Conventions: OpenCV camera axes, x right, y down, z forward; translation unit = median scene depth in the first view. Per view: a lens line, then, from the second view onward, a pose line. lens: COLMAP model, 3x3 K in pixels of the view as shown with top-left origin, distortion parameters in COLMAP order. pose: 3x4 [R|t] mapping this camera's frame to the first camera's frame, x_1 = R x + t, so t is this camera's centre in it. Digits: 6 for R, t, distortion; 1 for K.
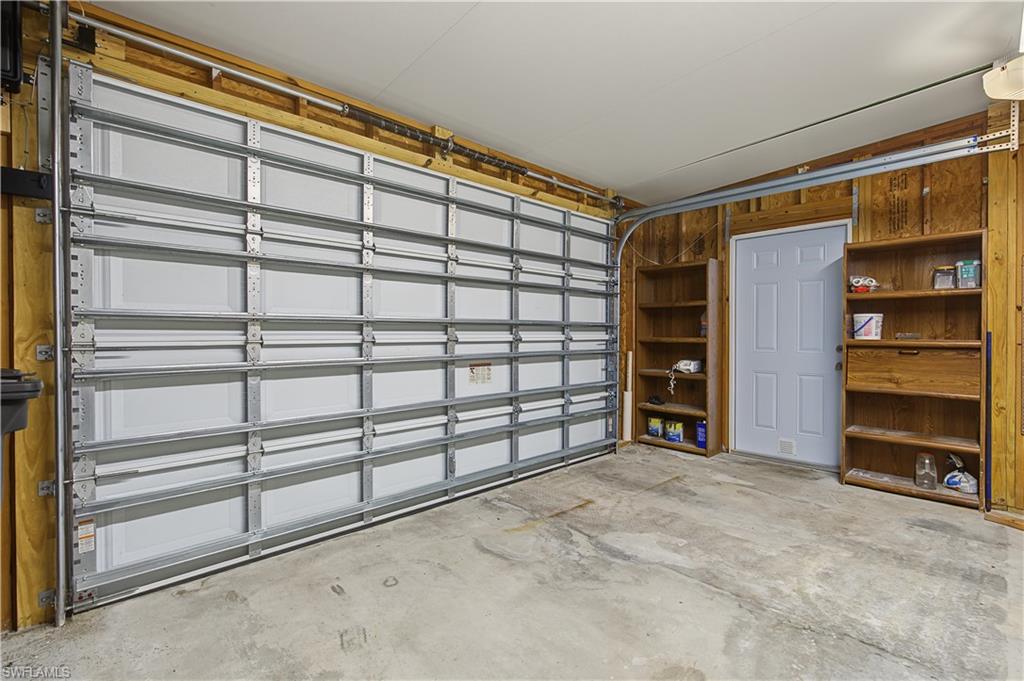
lens RADIAL K [[462.9, 0, 512.0], [0, 462.9, 340.5], [0, 0, 1]] dist [0.000115, 0.000580]
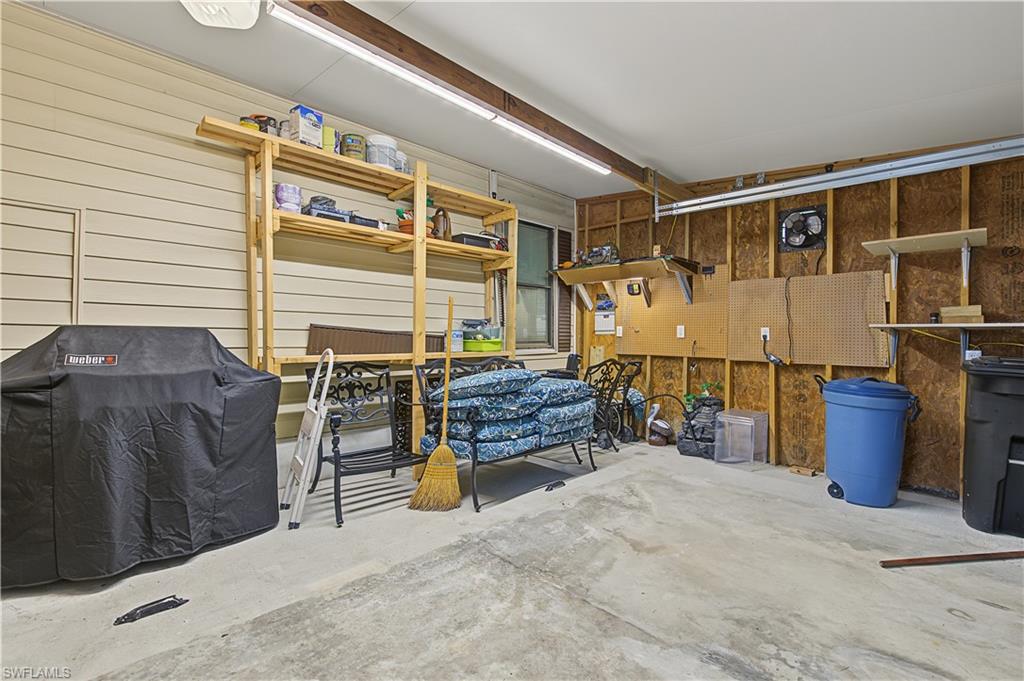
lens RADIAL K [[462.9, 0, 512.0], [0, 462.9, 340.5], [0, 0, 1]] dist [0.000115, 0.000580]
pose [[-0.999530, -0.019451, -0.023695, 0.642708], [-0.019947, 0.999583, 0.020857, -0.013165], [0.023280, 0.021319, -0.999502, 1.869560]]
